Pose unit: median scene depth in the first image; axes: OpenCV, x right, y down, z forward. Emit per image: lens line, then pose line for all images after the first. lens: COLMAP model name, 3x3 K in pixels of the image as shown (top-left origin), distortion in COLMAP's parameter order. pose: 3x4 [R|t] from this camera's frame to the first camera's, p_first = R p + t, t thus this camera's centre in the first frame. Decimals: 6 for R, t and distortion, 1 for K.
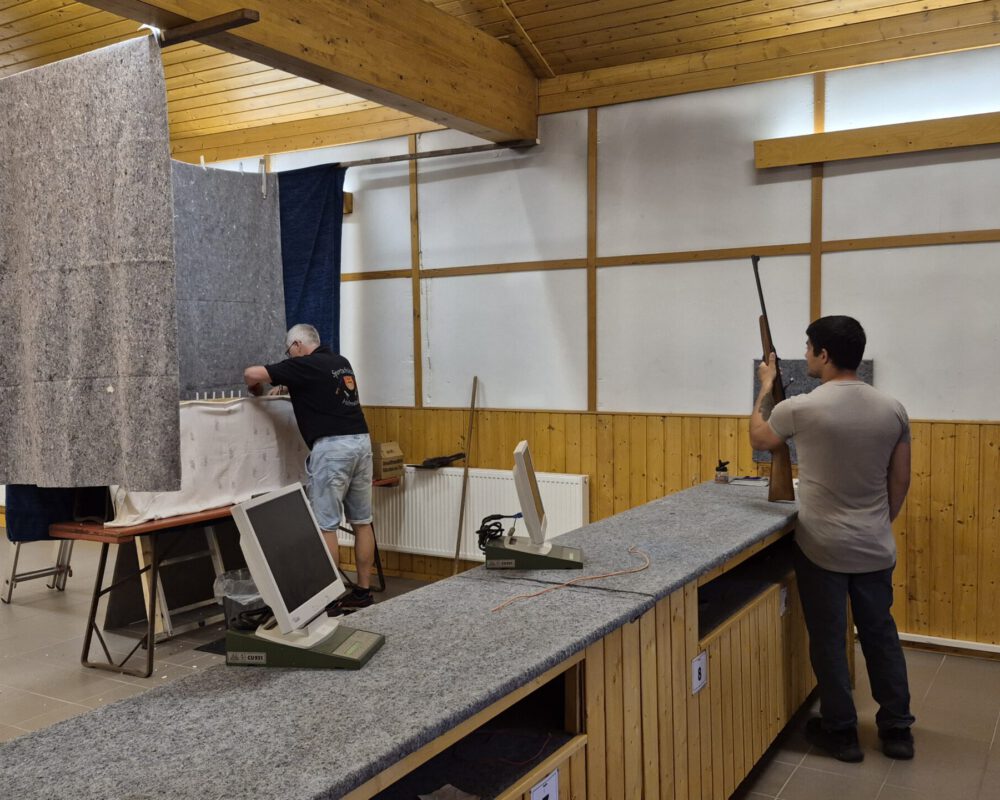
lens RADIAL K [[976.9, 0, 500.0], [0, 976.9, 400.0], [0, 0, 1]] dist [0.096227, -0.007531]
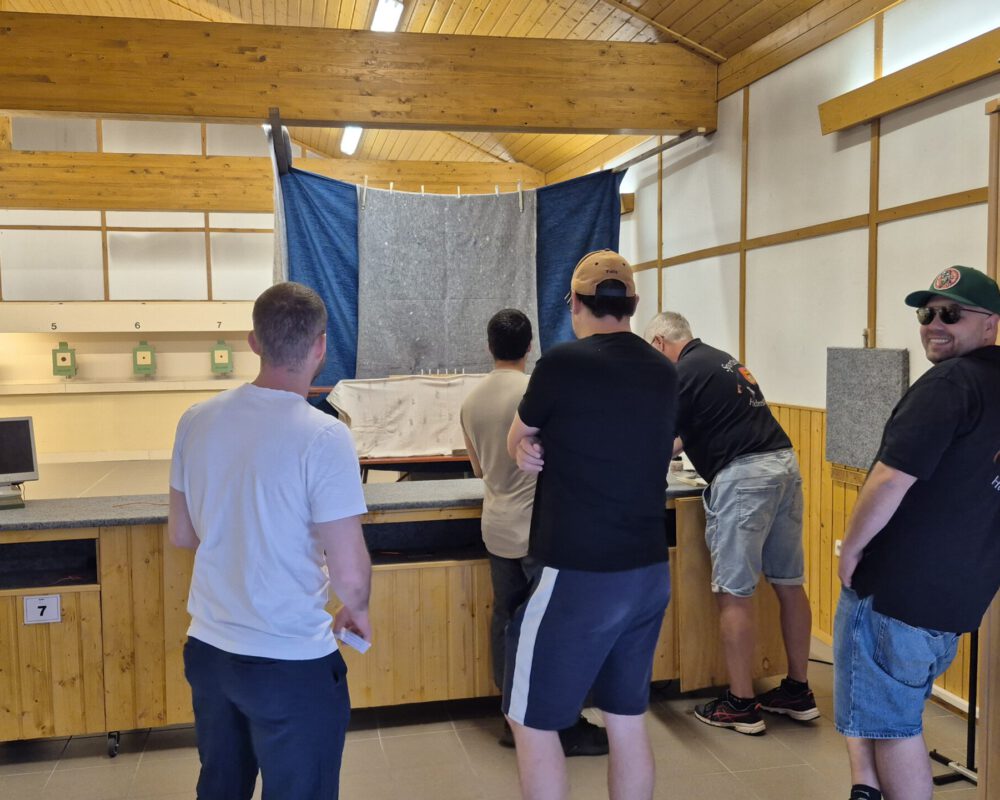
lens RADIAL K [[988.8, 0, 500.0], [0, 988.8, 400.0], [0, 0, 1]] dist [0.177379, 0.004670]
pose [[0.684790, 0.047123, -0.727215, 0.702154], [-0.030480, 0.998886, 0.036025, -0.016334], [0.728102, -0.002505, 0.685464, 0.144068]]
